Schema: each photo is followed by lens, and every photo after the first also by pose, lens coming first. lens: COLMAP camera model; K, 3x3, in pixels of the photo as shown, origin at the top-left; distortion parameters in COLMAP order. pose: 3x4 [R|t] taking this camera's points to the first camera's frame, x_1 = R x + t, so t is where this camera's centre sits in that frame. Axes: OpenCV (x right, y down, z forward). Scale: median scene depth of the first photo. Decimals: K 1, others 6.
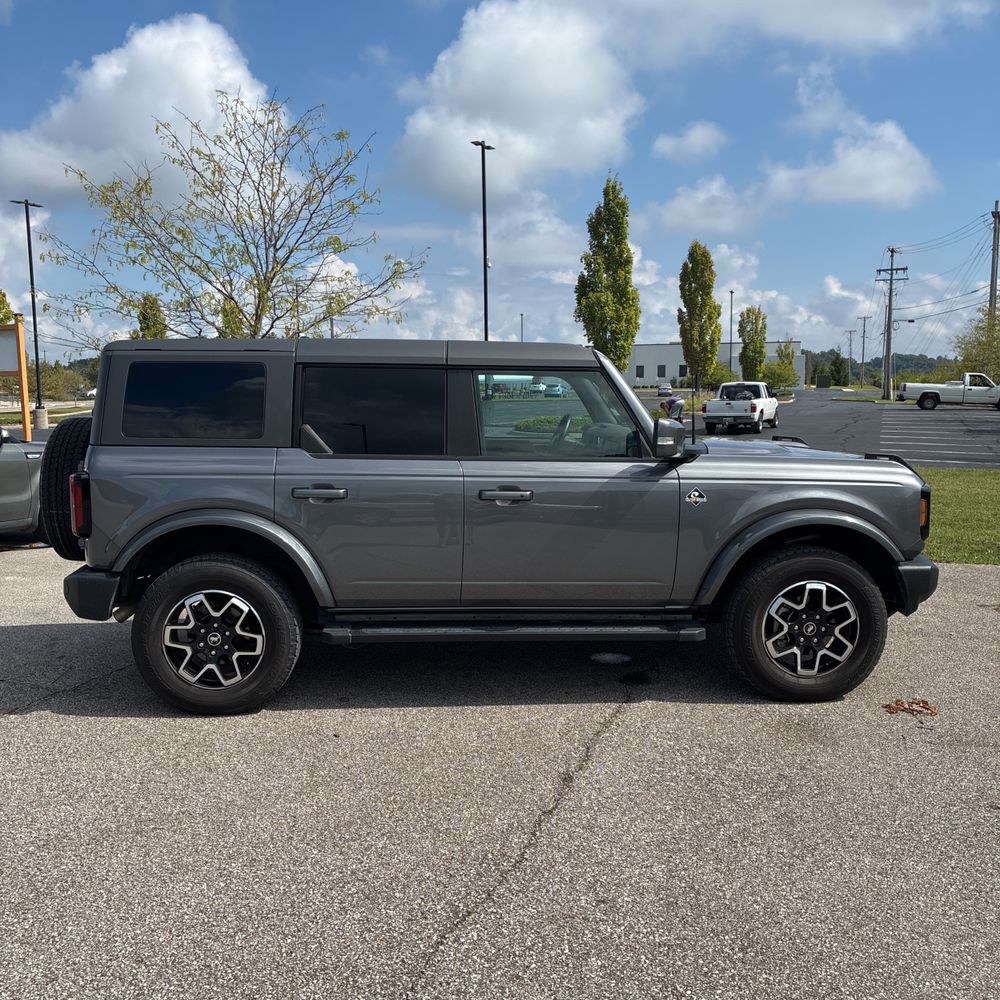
lens RADIAL K [[1002.3, 0, 500.0], [0, 1002.3, 500.0], [0, 0, 1]] dist [0.094471, -0.257809]
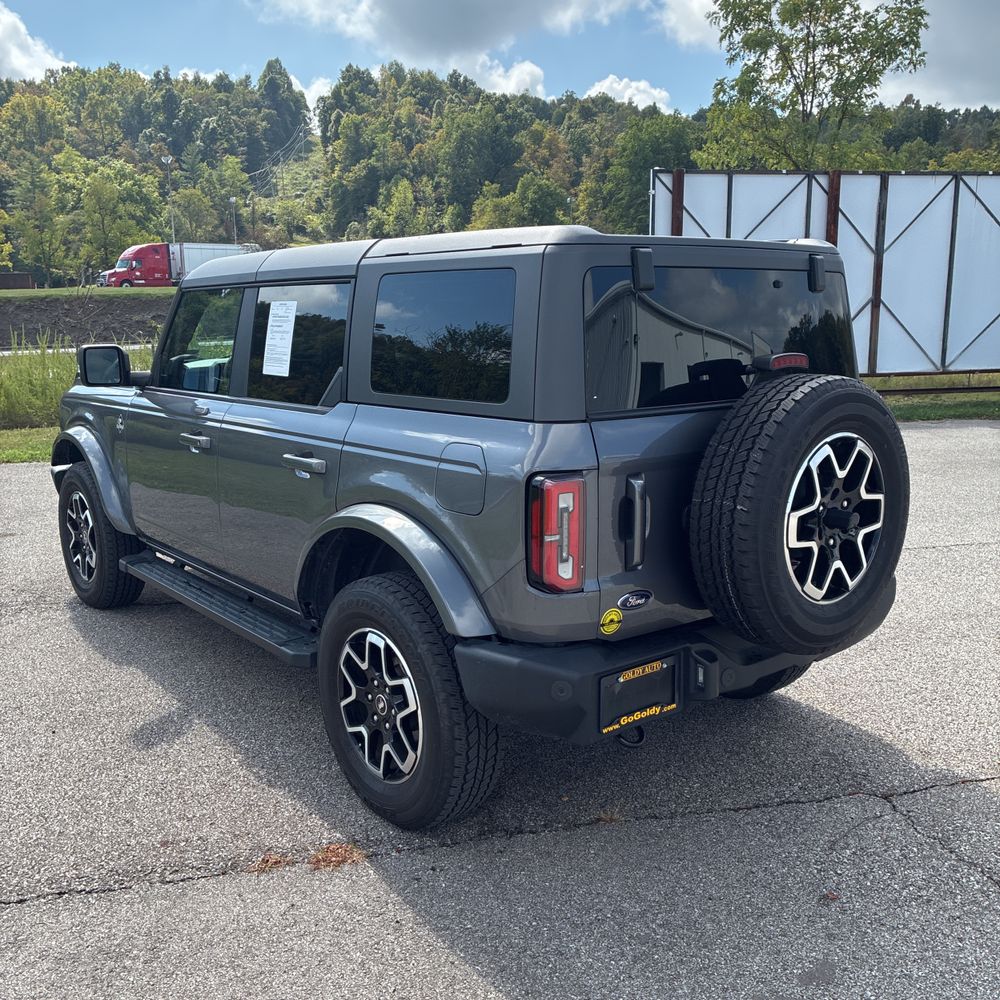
lens RADIAL K [[1004.7, 0, 490.1], [0, 1004.7, 496.5], [0, 0, 1]] dist [0.019578, 0.025318]
pose [[-0.583187, -0.148387, 0.798670, -0.818052], [0.106746, 0.960651, 0.256427, -0.189914], [-0.805294, 0.234800, -0.544399, 1.589235]]
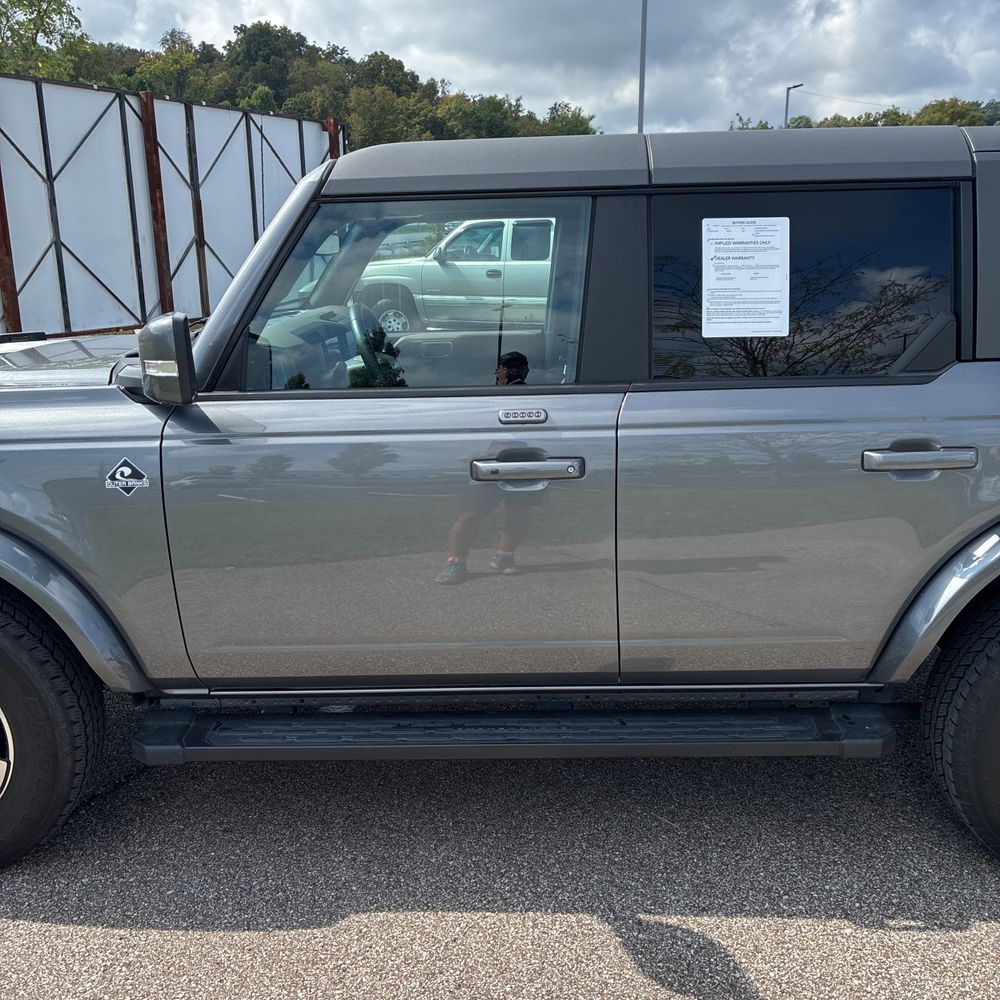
lens RADIAL K [[1014.8, 0, 497.7], [0, 1014.8, 505.3], [0, 0, 1]] dist [0.011974, 0.027949]
pose [[-0.997978, -0.005409, 0.063330, -0.027134], [0.018430, 0.928939, 0.369775, -0.206699], [-0.060830, 0.370194, -0.926961, 1.766946]]
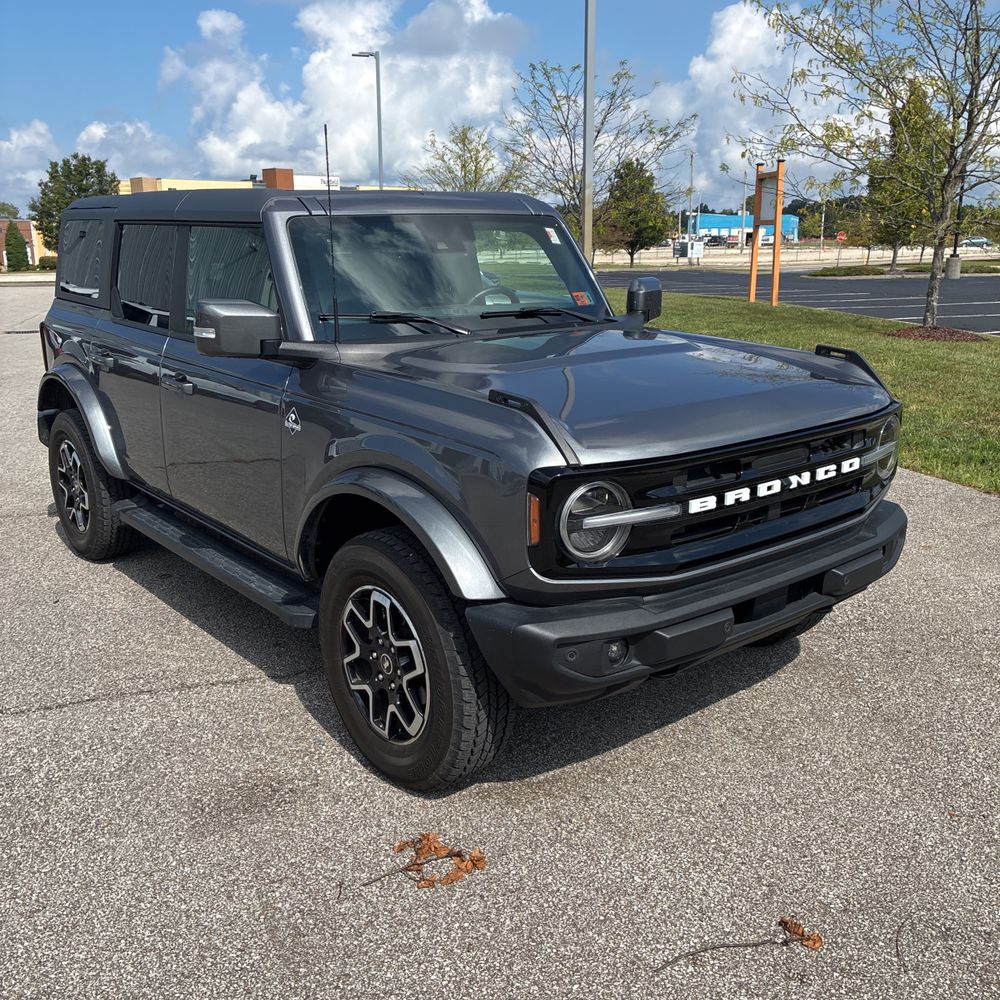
lens RADIAL K [[1009.0, 0, 500.0], [0, 1009.0, 500.0], [0, 0, 1]] dist [0.022135, 0.000596]
pose [[0.591441, 0.206689, -0.779409, 0.802216], [-0.090728, 0.977510, 0.190375, -0.091475], [0.801228, -0.041881, 0.596892, 0.695984]]
